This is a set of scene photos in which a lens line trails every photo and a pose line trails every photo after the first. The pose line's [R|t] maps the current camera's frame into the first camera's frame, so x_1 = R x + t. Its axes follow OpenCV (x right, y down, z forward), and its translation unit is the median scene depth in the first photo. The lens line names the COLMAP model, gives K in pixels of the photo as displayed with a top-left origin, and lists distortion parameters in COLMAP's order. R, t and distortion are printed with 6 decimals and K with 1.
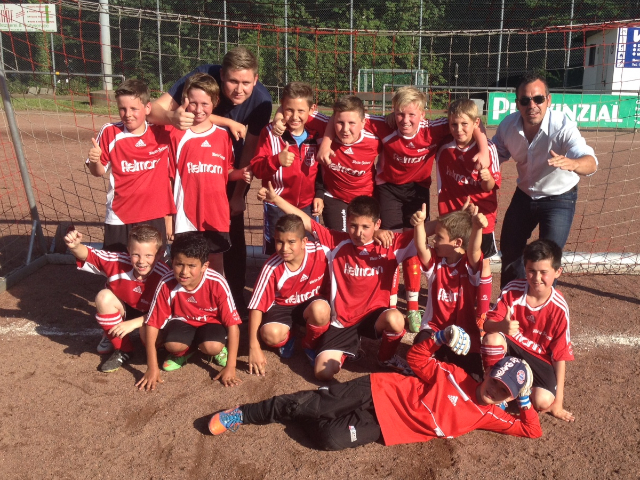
lens RADIAL K [[704.8, 0, 320.0], [0, 704.8, 240.0], [0, 0, 1]] dist [0.004811, 0.016027]
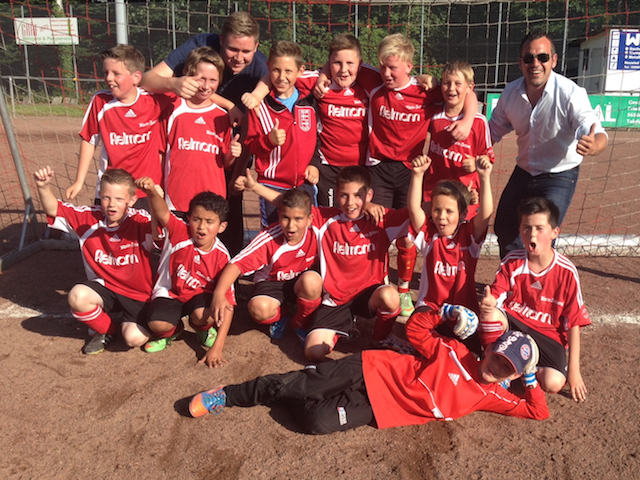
lens RADIAL K [[646.9, 0, 320.0], [0, 646.9, 240.0], [0, 0, 1]] dist [-0.001443, 0.015858]
pose [[0.999676, -0.013200, -0.021770, 0.037703], [0.013026, 0.999882, -0.008140, 0.050314], [0.021875, 0.007853, 0.999730, 0.150316]]
